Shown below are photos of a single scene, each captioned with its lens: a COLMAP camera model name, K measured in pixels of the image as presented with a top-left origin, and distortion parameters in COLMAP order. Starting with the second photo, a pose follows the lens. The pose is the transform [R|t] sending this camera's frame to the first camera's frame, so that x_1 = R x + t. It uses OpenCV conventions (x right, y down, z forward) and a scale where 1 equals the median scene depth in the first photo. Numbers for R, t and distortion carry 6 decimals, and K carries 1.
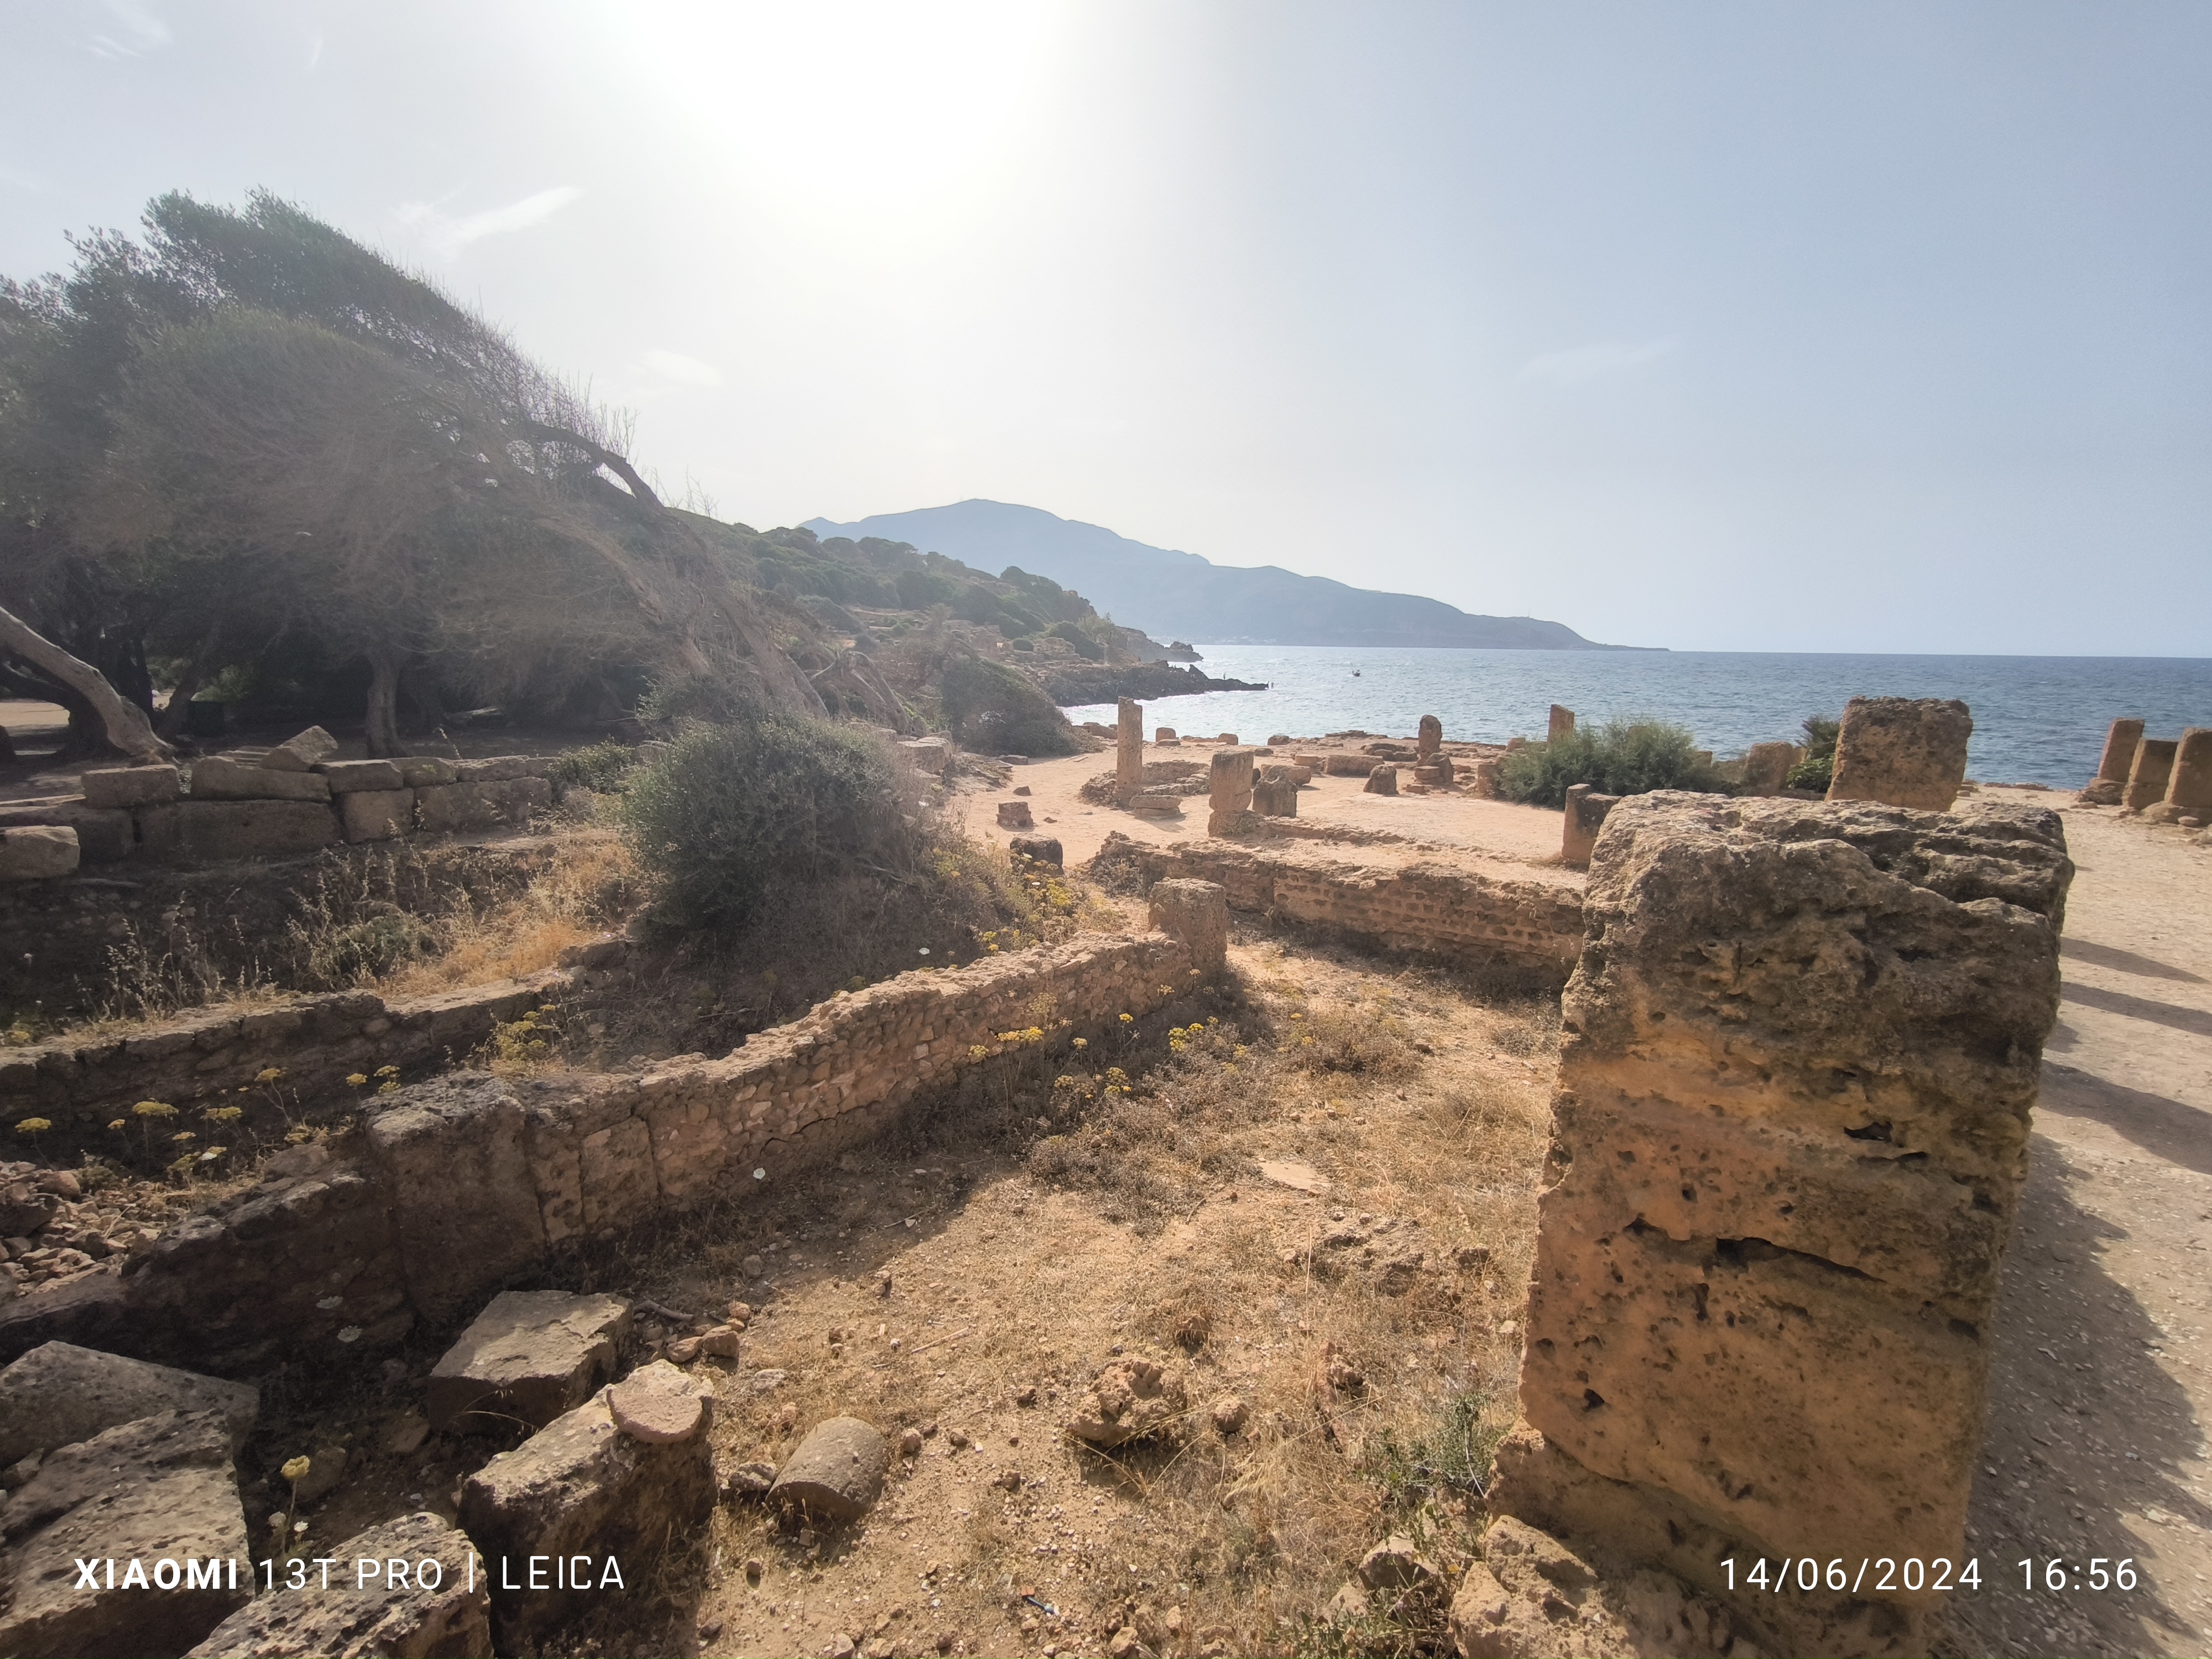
lens RADIAL K [[959.5, 0, 1107.6], [0, 959.5, 823.8], [0, 0, 1]] dist [-0.011967, 0.008865]
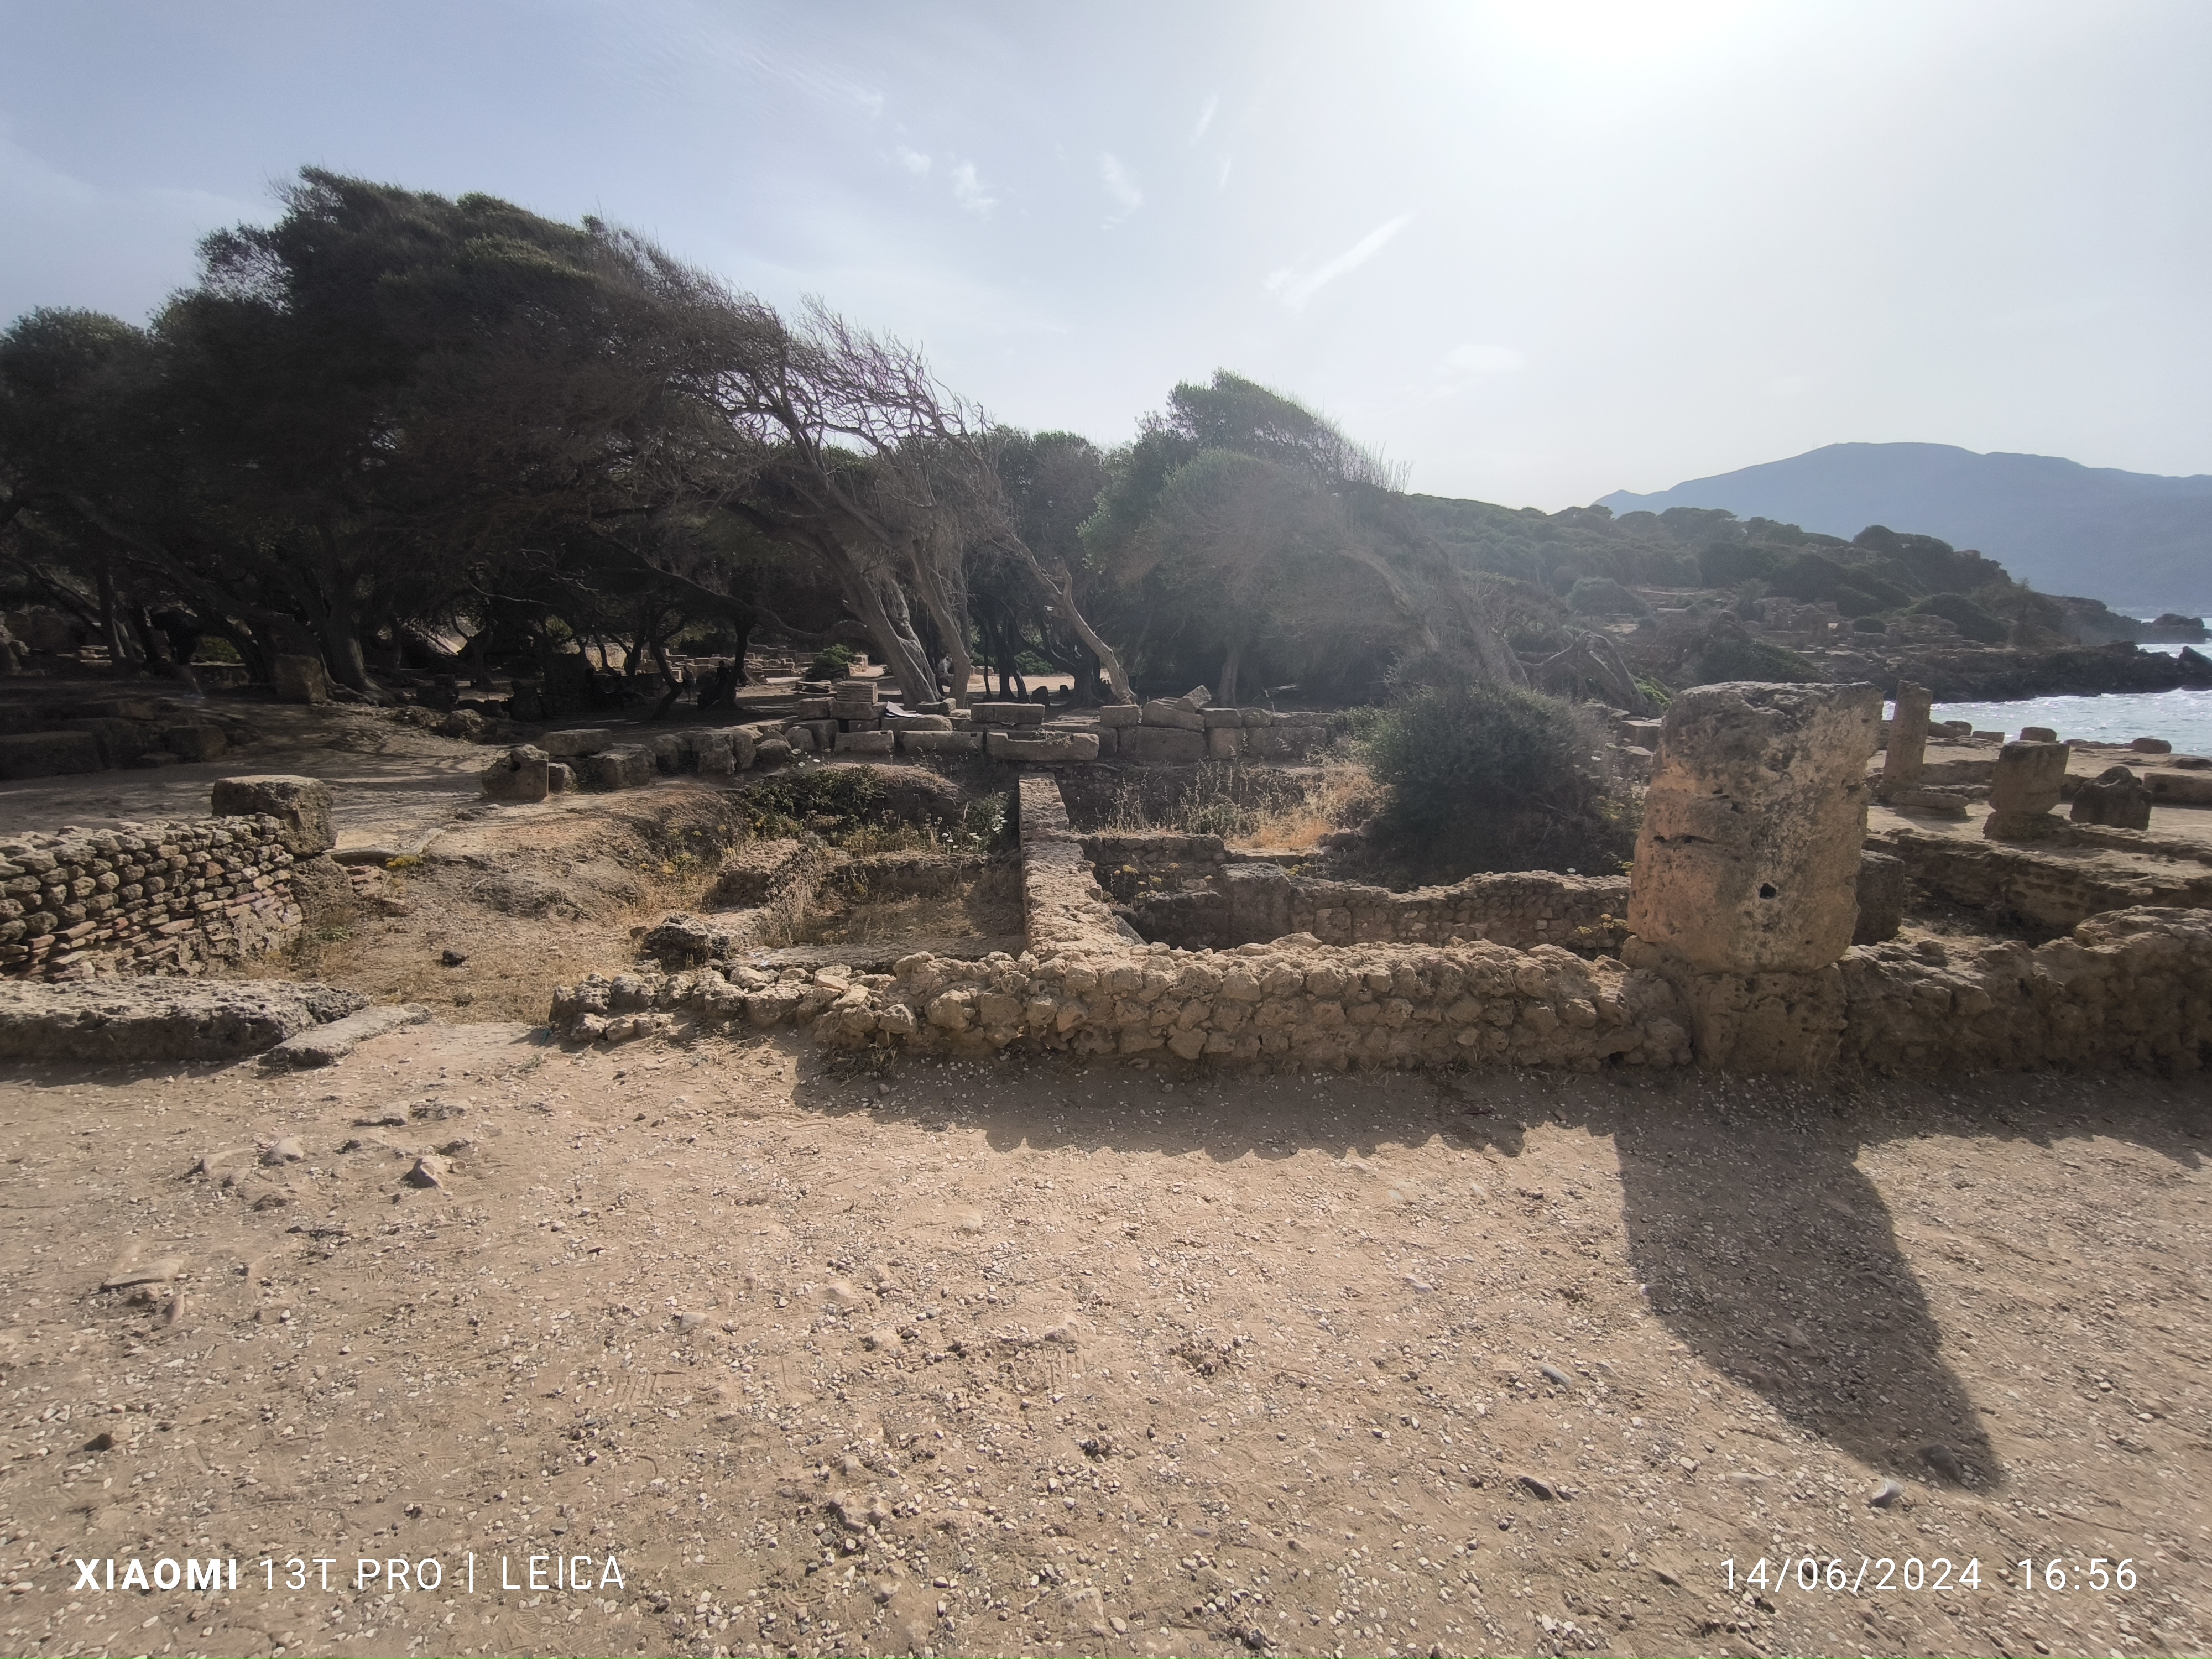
lens RADIAL K [[959.5, 0, 1107.6], [0, 959.5, 823.8], [0, 0, 1]] dist [-0.011967, 0.008865]
pose [[0.727065, 0.116915, -0.676541, 0.193379], [-0.107657, 0.992619, 0.055840, 0.062384], [0.678076, 0.032235, 0.734285, -0.314637]]
